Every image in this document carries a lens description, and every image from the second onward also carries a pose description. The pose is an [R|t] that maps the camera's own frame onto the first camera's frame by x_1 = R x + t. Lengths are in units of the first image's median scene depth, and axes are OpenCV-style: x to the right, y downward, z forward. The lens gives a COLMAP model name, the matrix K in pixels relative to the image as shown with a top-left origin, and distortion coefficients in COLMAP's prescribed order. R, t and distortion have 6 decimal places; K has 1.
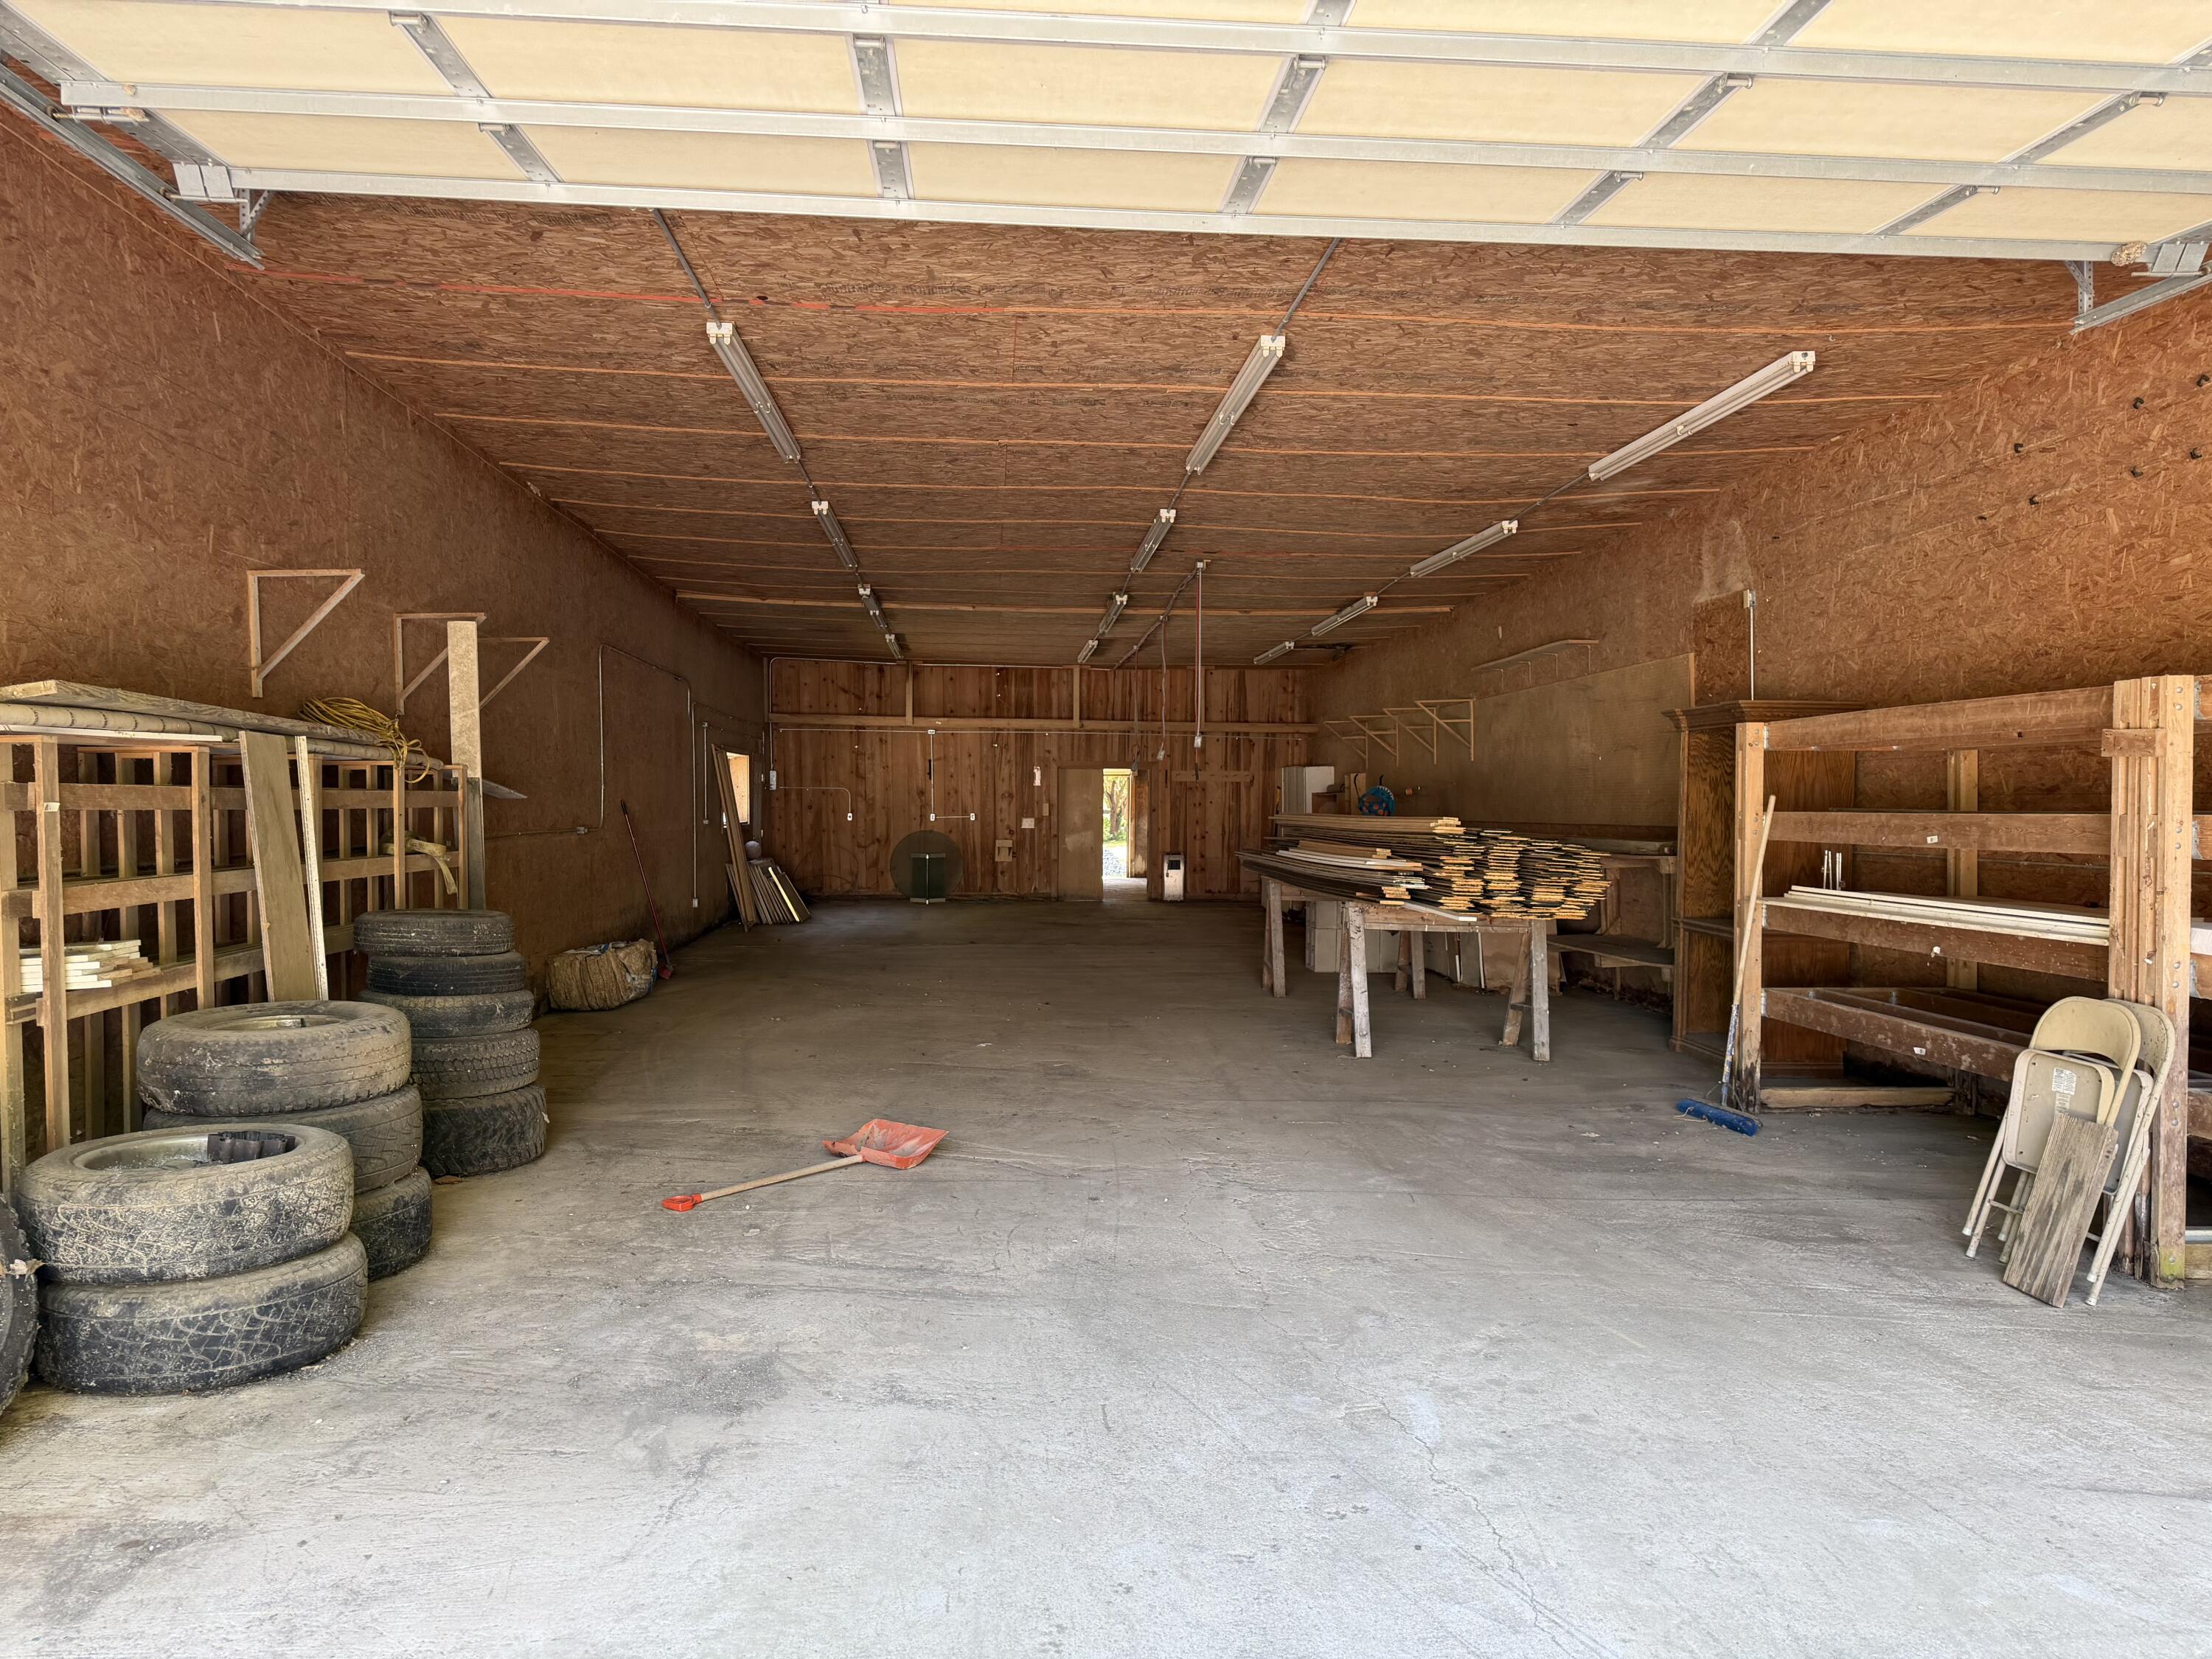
lens RADIAL K [[1560.7, 0, 1106.0], [0, 1560.7, 829.5], [0, 0, 1]] dist [0.053112, -0.065064]
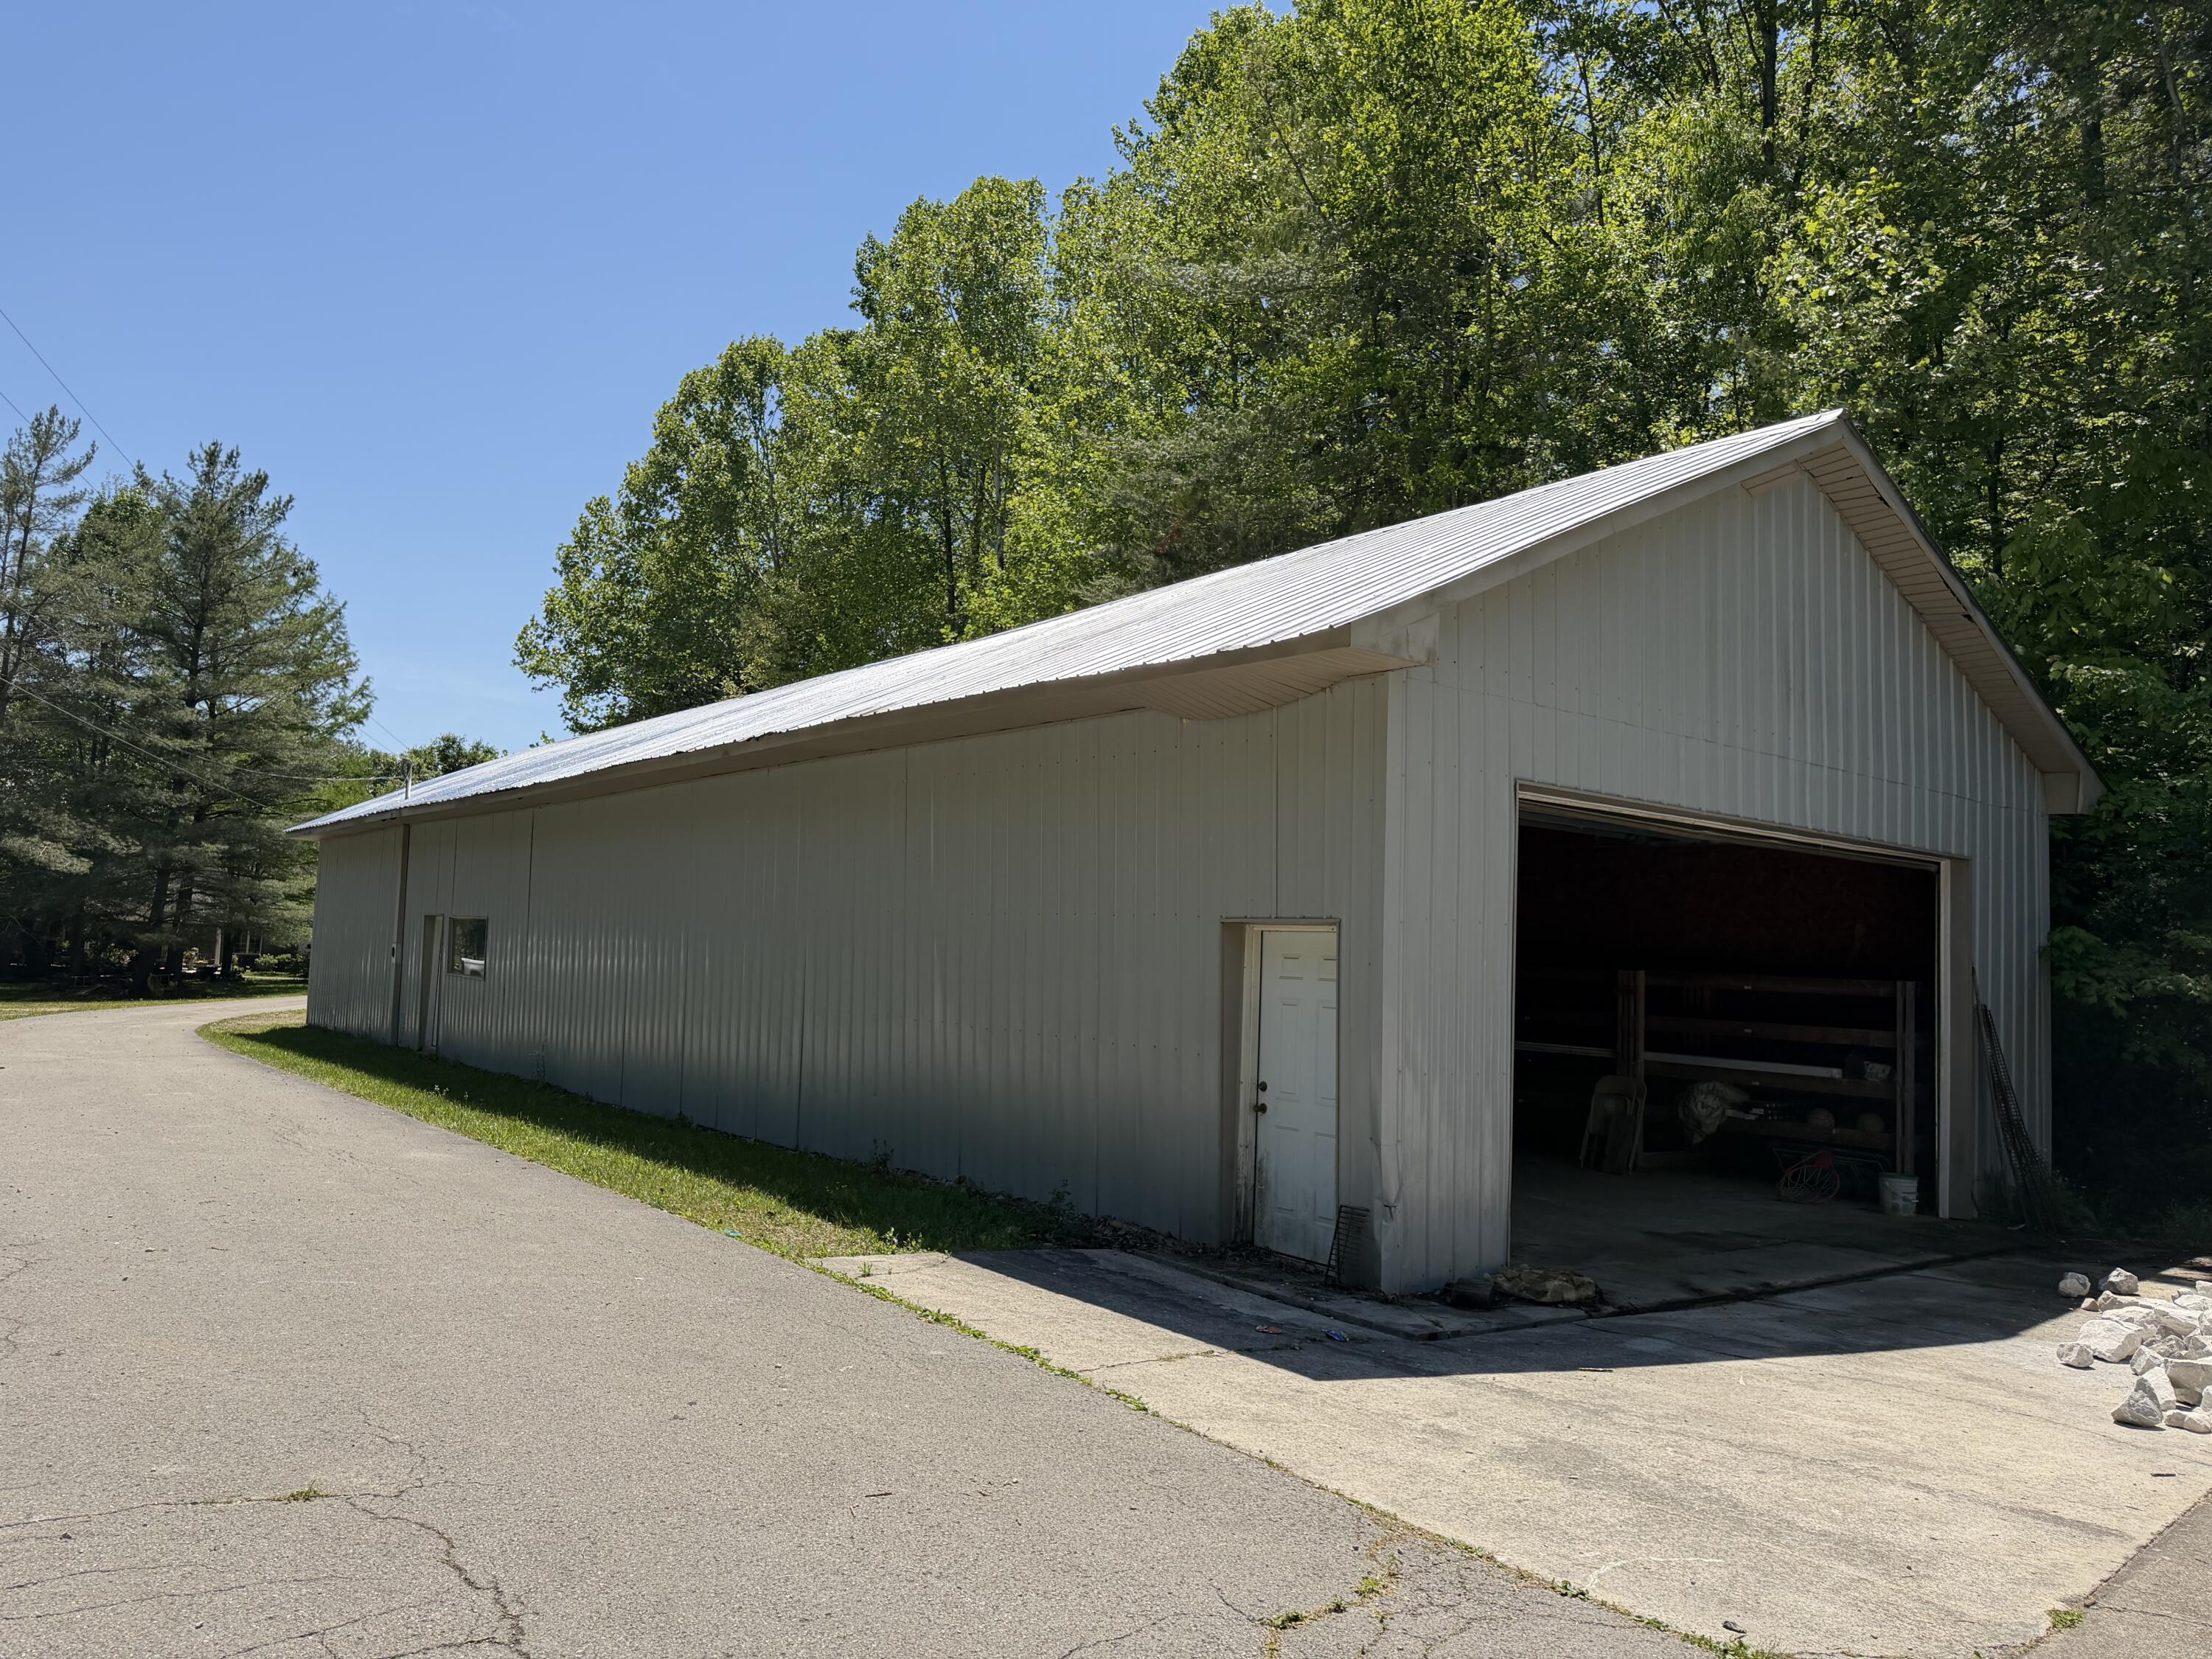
lens RADIAL K [[1560.7, 0, 1106.0], [0, 1560.7, 829.5], [0, 0, 1]] dist [0.053112, -0.065064]
pose [[0.828185, 0.064989, 0.556674, -1.773080], [-0.022241, 0.996283, -0.083222, -0.084089], [-0.560013, 0.056542, 0.826552, -0.905762]]
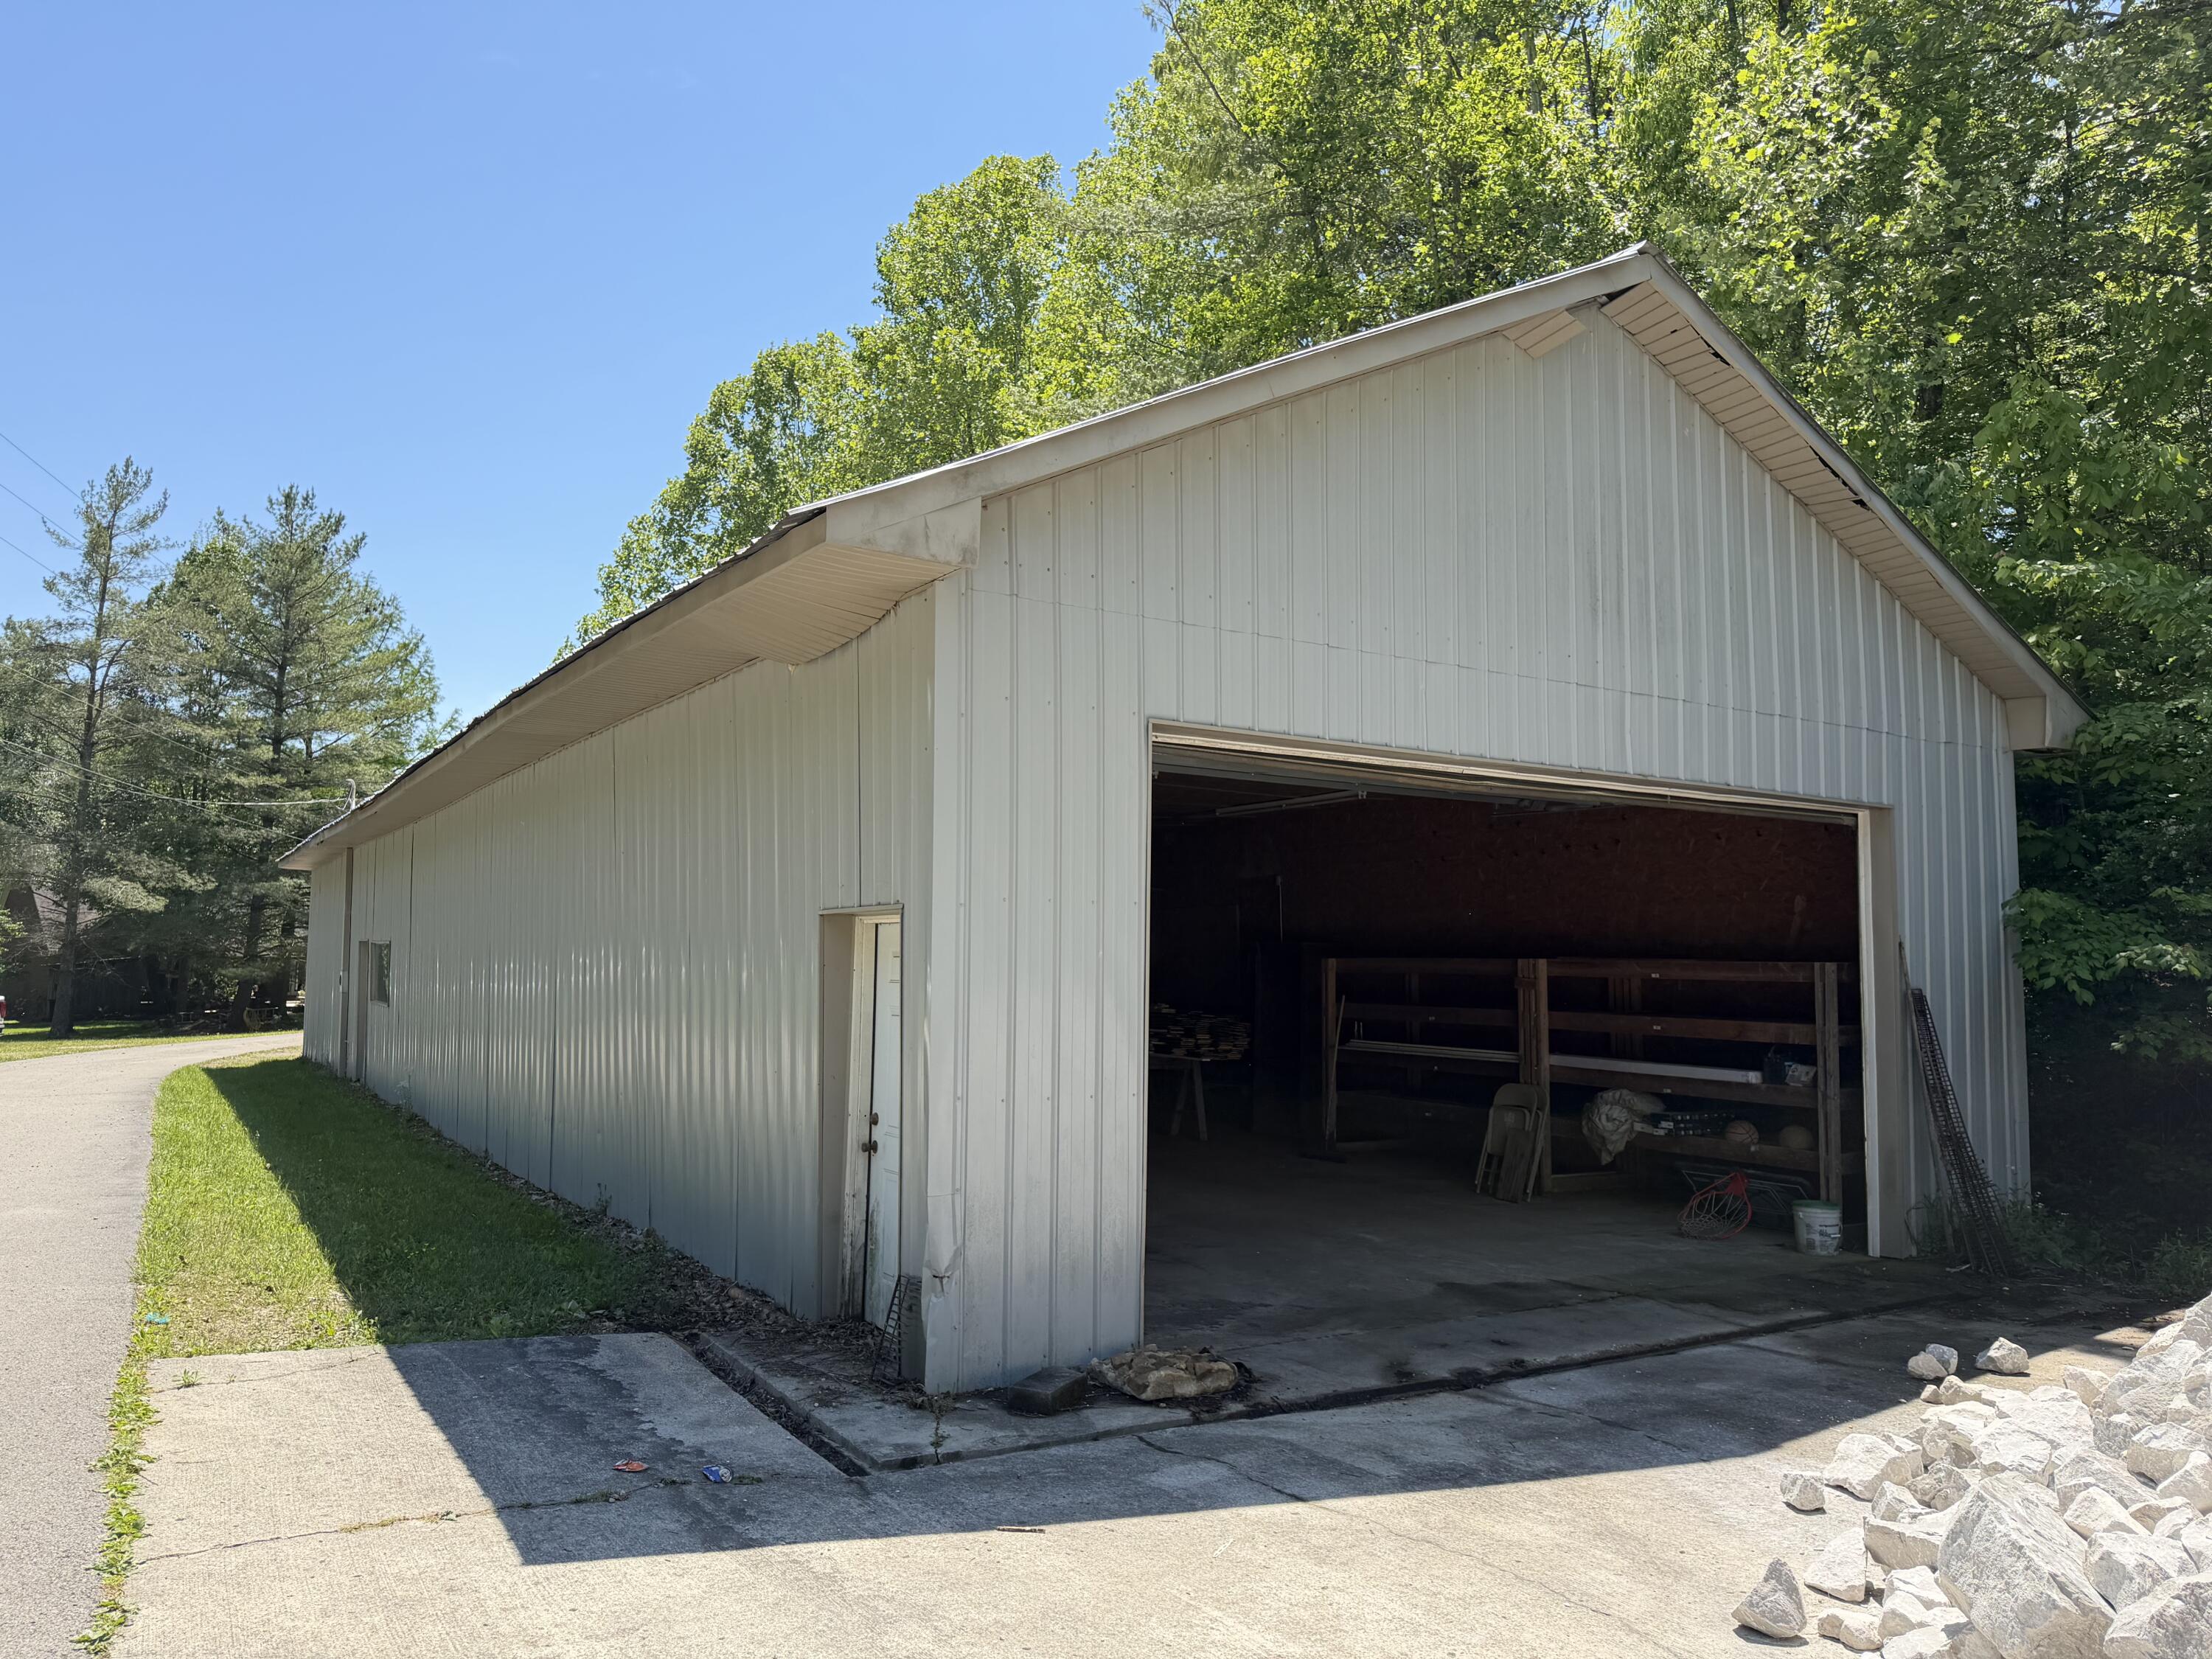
lens RADIAL K [[1560.7, 0, 1106.0], [0, 1560.7, 829.5], [0, 0, 1]] dist [0.053112, -0.065064]
pose [[0.880549, 0.035296, 0.472639, -1.104337], [0.007269, 0.996100, -0.087930, -0.079548], [-0.473899, 0.080863, 0.876858, -0.887569]]
